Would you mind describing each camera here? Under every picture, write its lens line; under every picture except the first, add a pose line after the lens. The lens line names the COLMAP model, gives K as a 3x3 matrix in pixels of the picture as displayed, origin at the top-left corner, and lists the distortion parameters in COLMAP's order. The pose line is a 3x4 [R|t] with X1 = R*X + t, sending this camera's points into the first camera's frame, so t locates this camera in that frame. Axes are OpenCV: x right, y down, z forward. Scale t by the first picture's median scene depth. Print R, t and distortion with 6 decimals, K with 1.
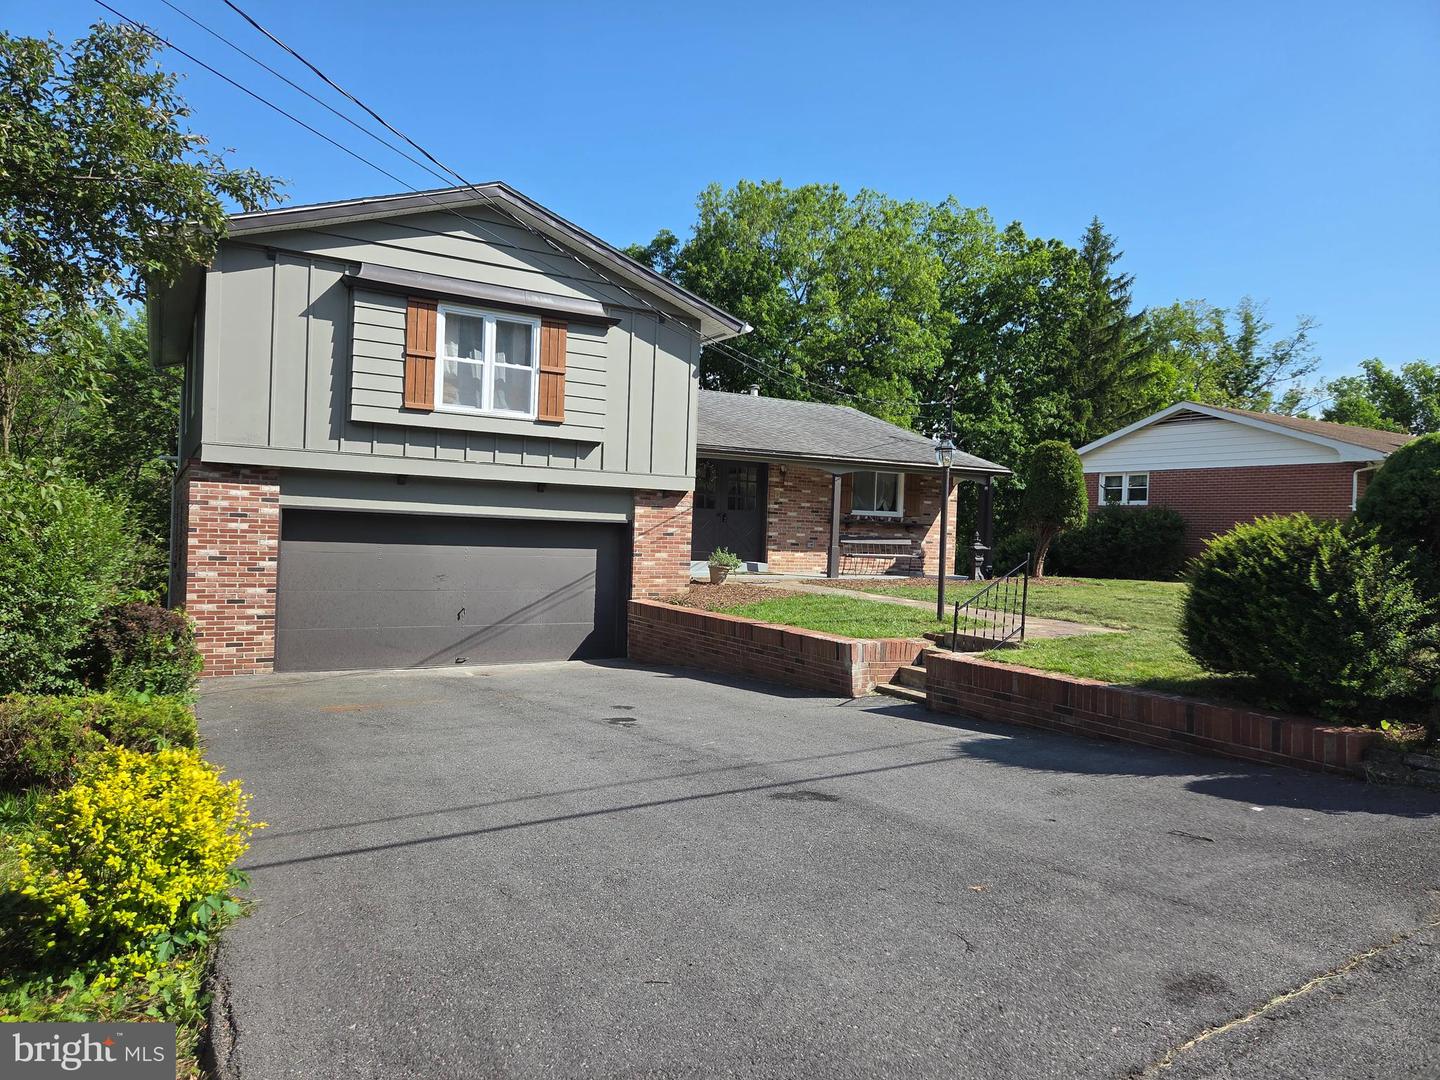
lens RADIAL K [[963.9, 0, 704.9], [0, 963.9, 532.6], [0, 0, 1]] dist [0.067533, -0.043245]
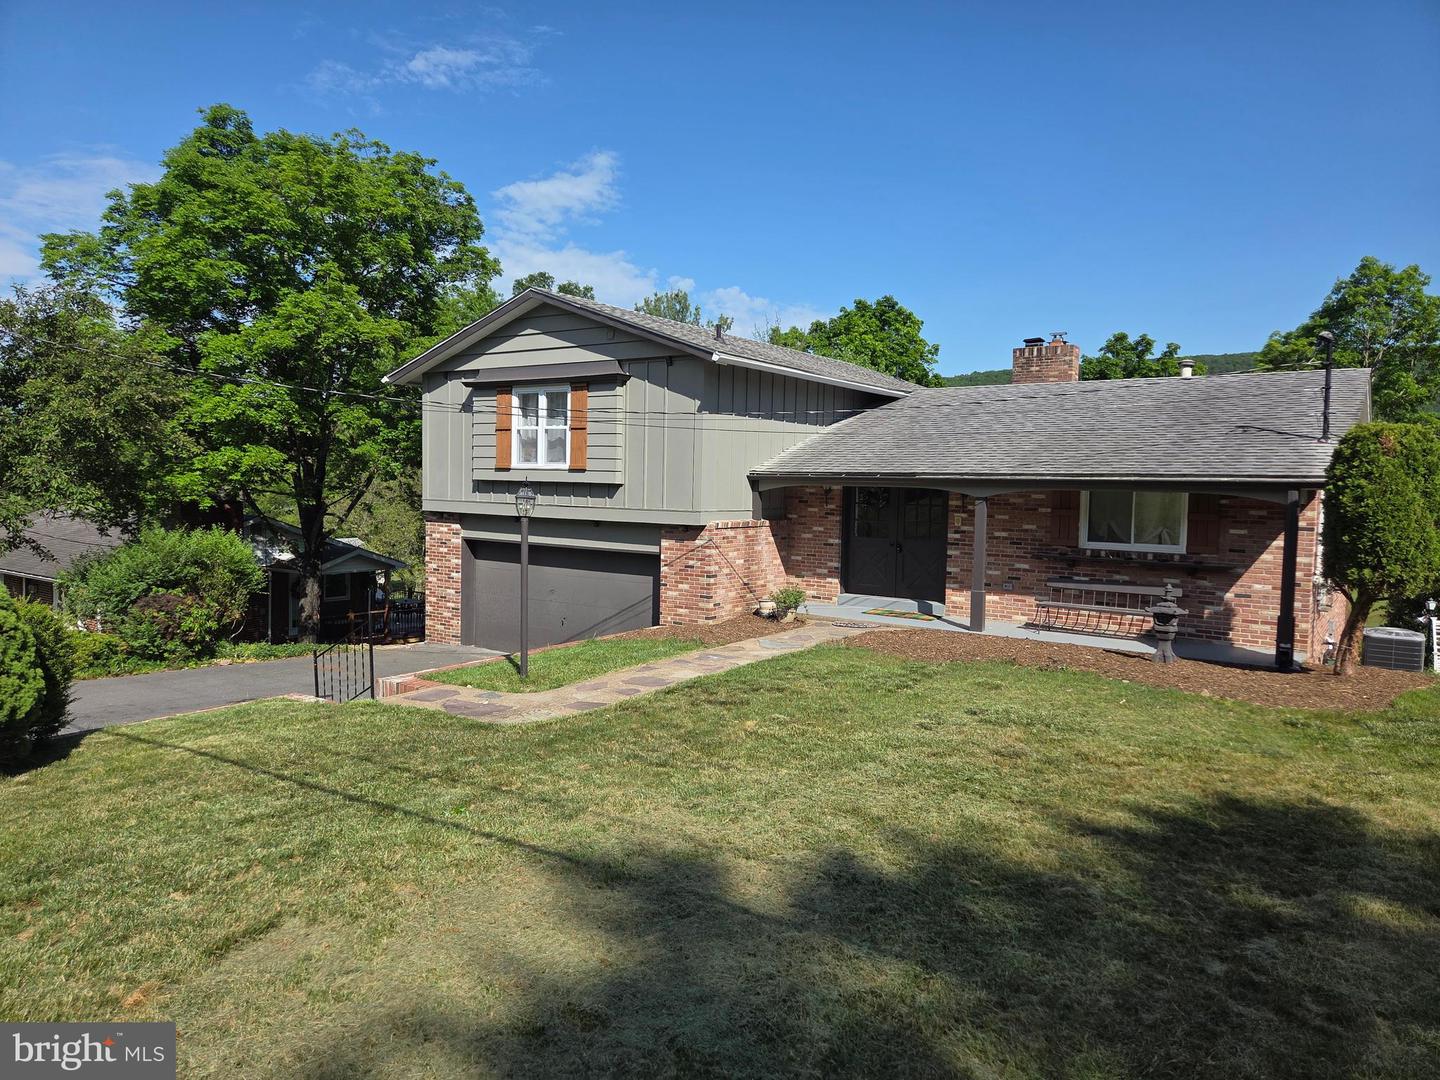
lens RADIAL K [[963.9, 0, 715.5], [0, 963.9, 517.1], [0, 0, 1]] dist [0.067533, -0.043245]
pose [[0.428236, 0.004906, -0.903654, 0.933953], [-0.008779, 0.999961, 0.001269, -0.054448], [0.903624, 0.007390, 0.428262, 0.599231]]
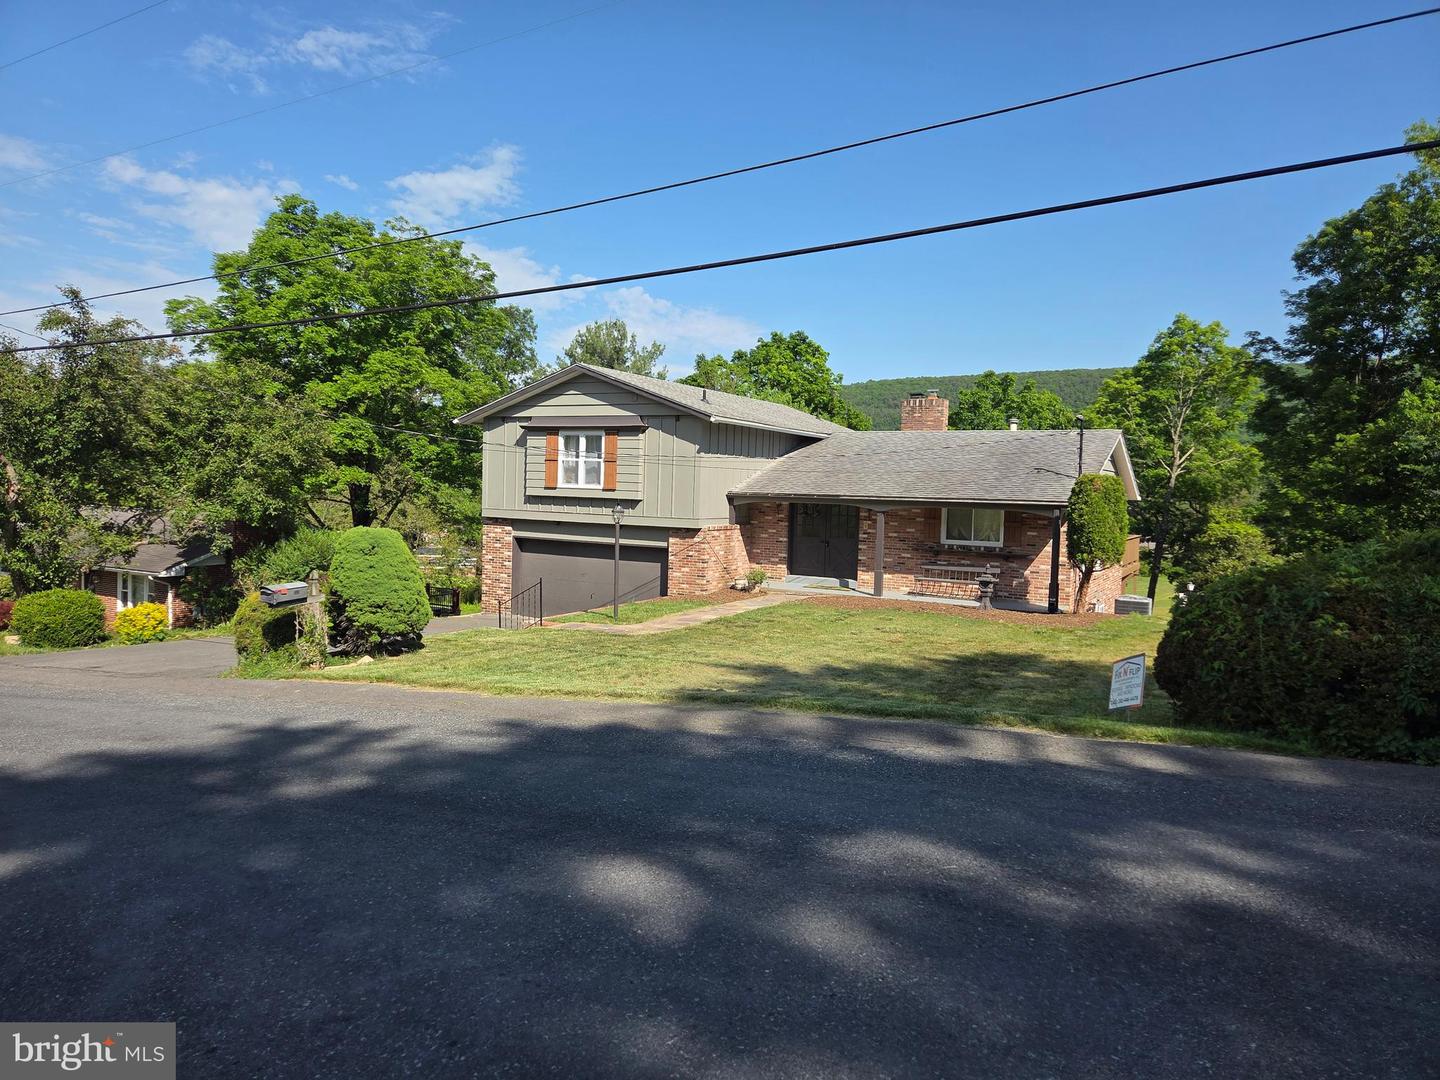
lens RADIAL K [[963.9, 0, 724.7], [0, 963.9, 529.2], [0, 0, 1]] dist [0.067533, -0.043245]
pose [[0.525471, 0.016381, -0.850654, 1.336607], [-0.013551, 0.999849, 0.010884, -0.060472], [0.850704, 0.005808, 0.525613, 0.245891]]
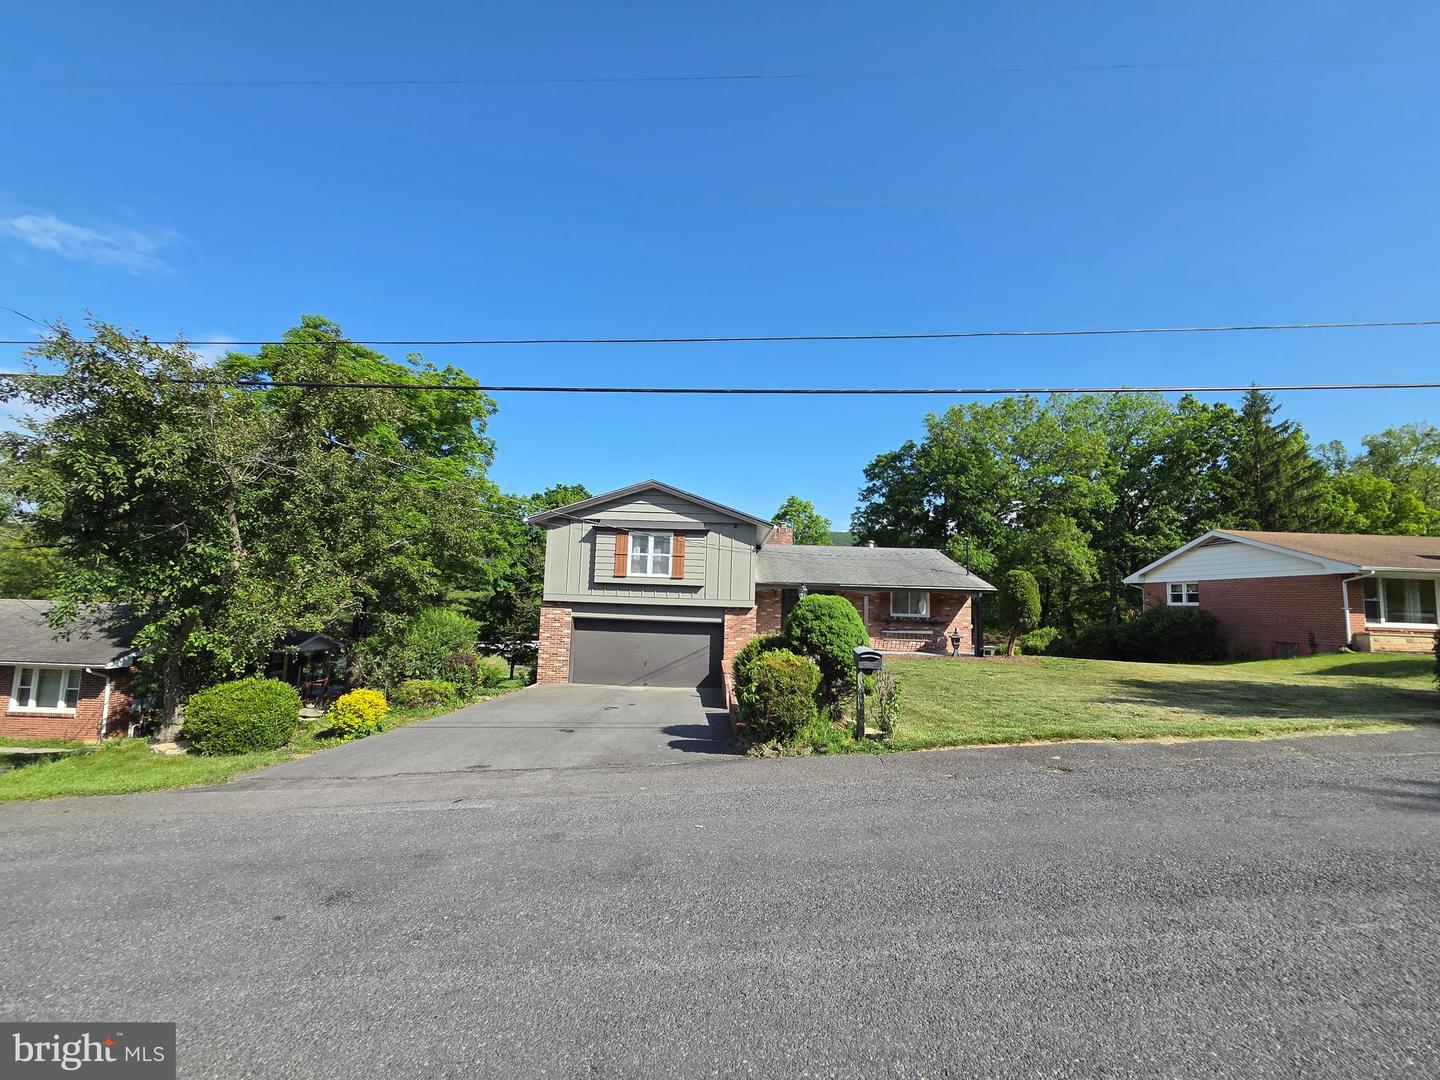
lens RADIAL K [[589.2, 0, 711.8], [0, 589.2, 543.5], [0, 0, 1]] dist [0.008398, 0.000039]
pose [[0.866240, -0.058649, -0.496174, 0.554588], [-0.001796, 0.992714, -0.120478, -0.027113], [0.499625, 0.105254, 0.859824, -0.136739]]
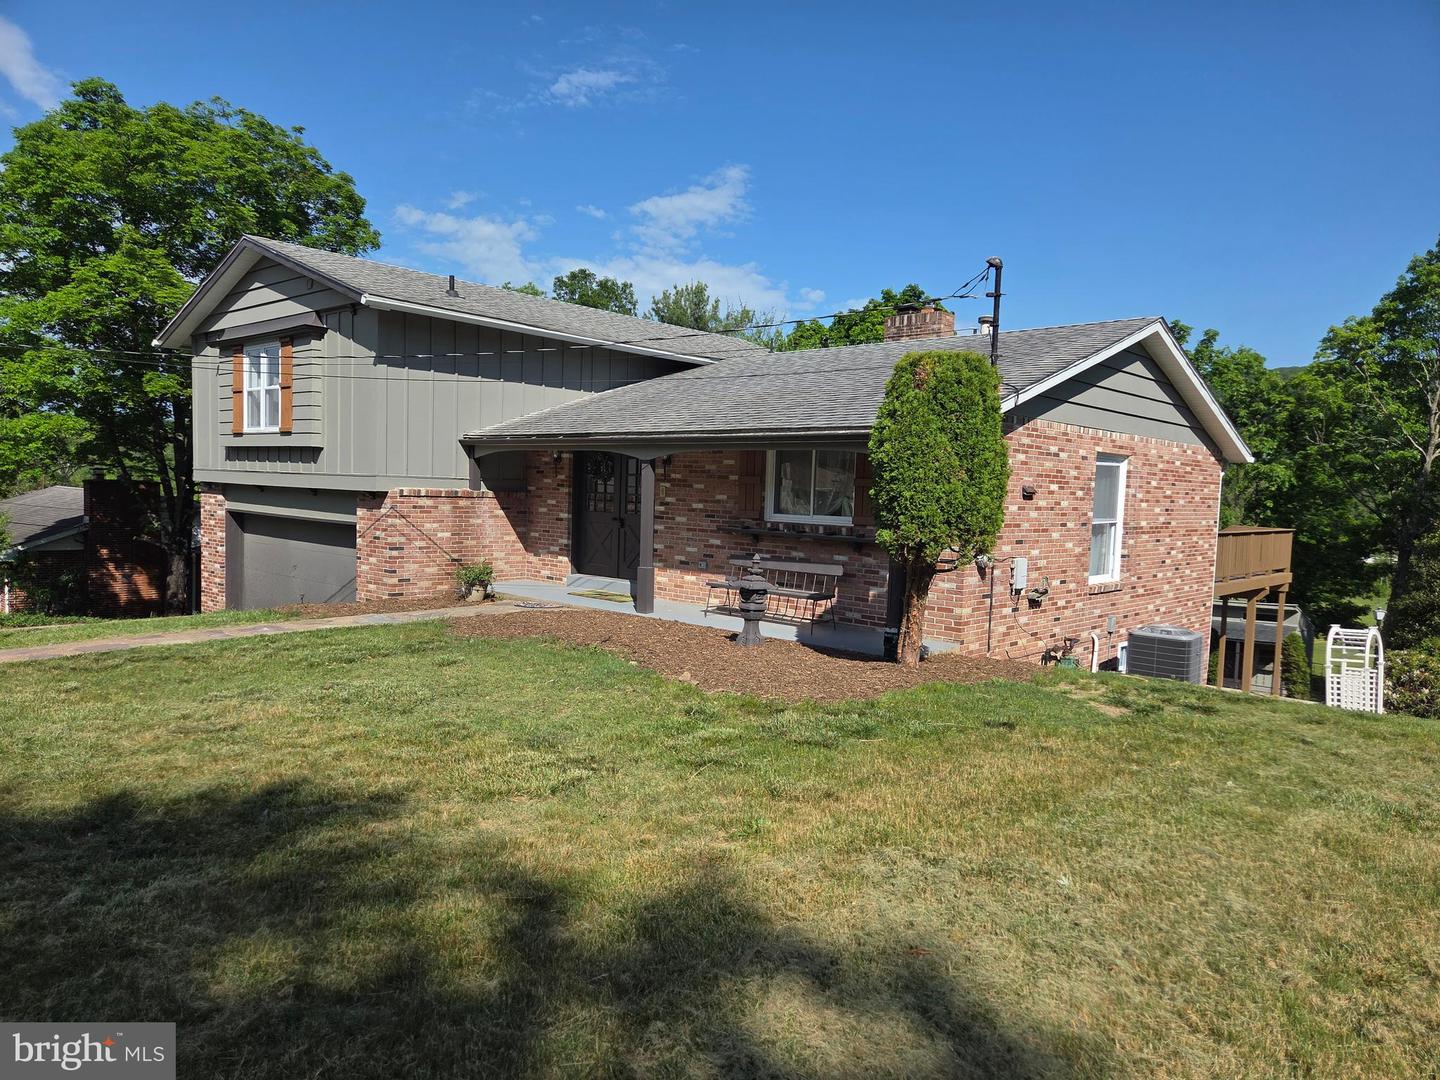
lens RADIAL K [[963.9, 0, 717.7], [0, 963.9, 518.6], [0, 0, 1]] dist [0.067533, -0.043245]
pose [[0.305345, 0.002680, -0.952238, 0.989166], [-0.027568, 0.999602, -0.006026, -0.020646], [0.951843, 0.028091, 0.305297, 1.058180]]
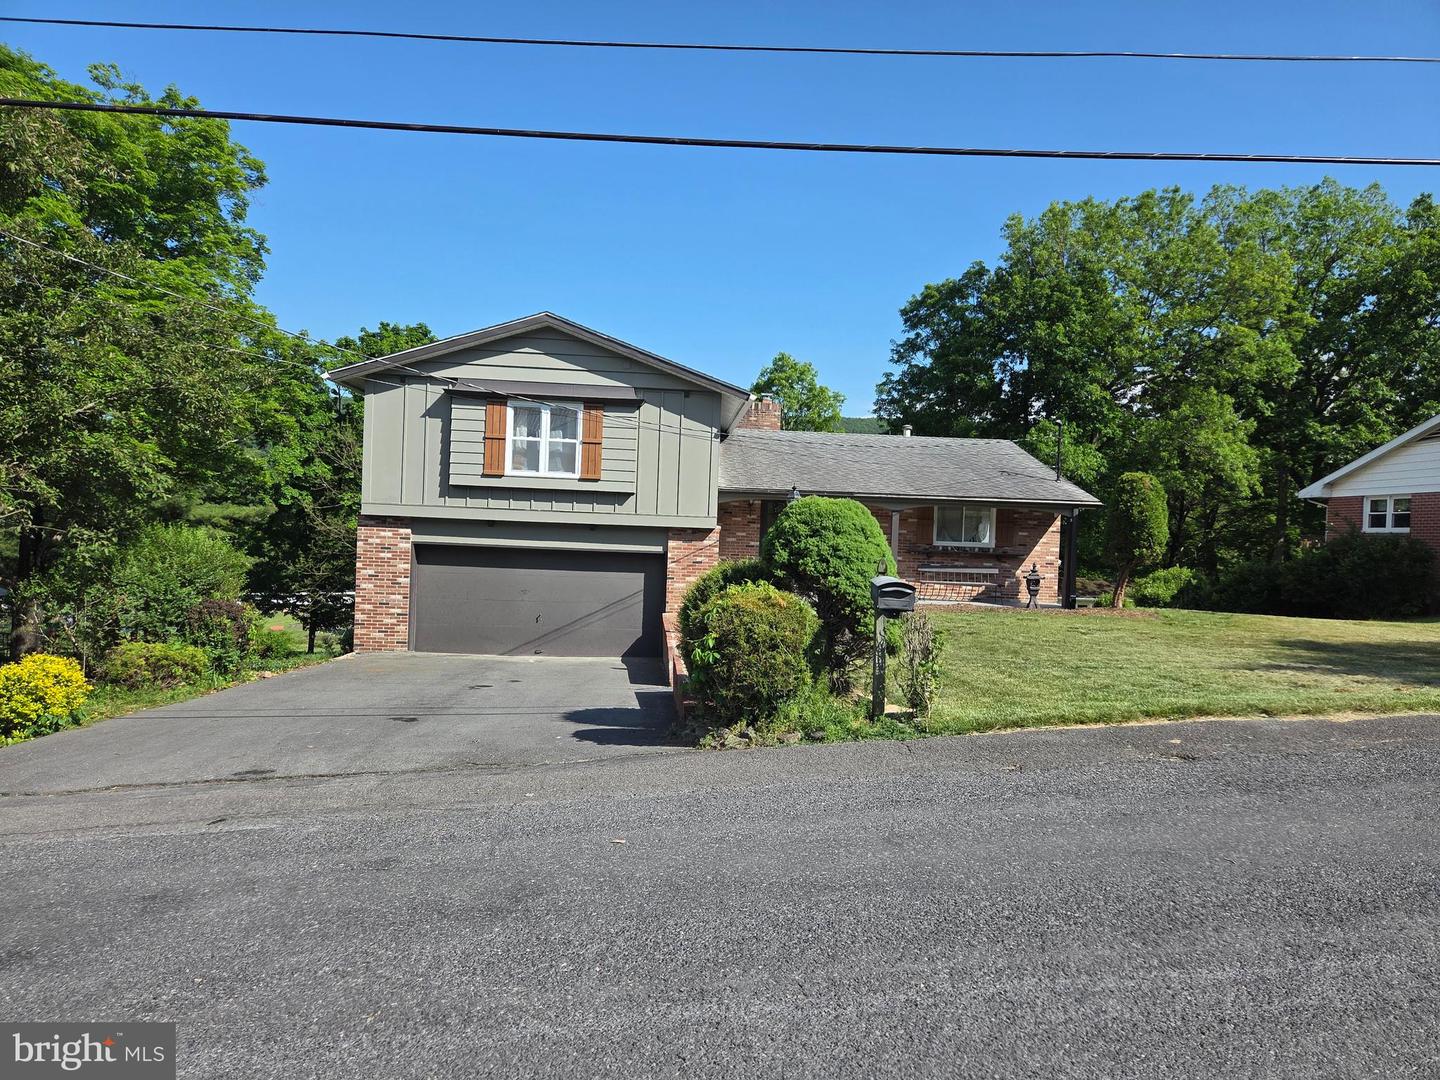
lens RADIAL K [[963.9, 0, 723.0], [0, 963.9, 543.4], [0, 0, 1]] dist [0.067533, -0.043245]
pose [[0.902088, 0.002374, -0.431546, 0.555398], [-0.006955, 0.999935, -0.009036, -0.012556], [0.431496, 0.011153, 0.902046, -0.133444]]
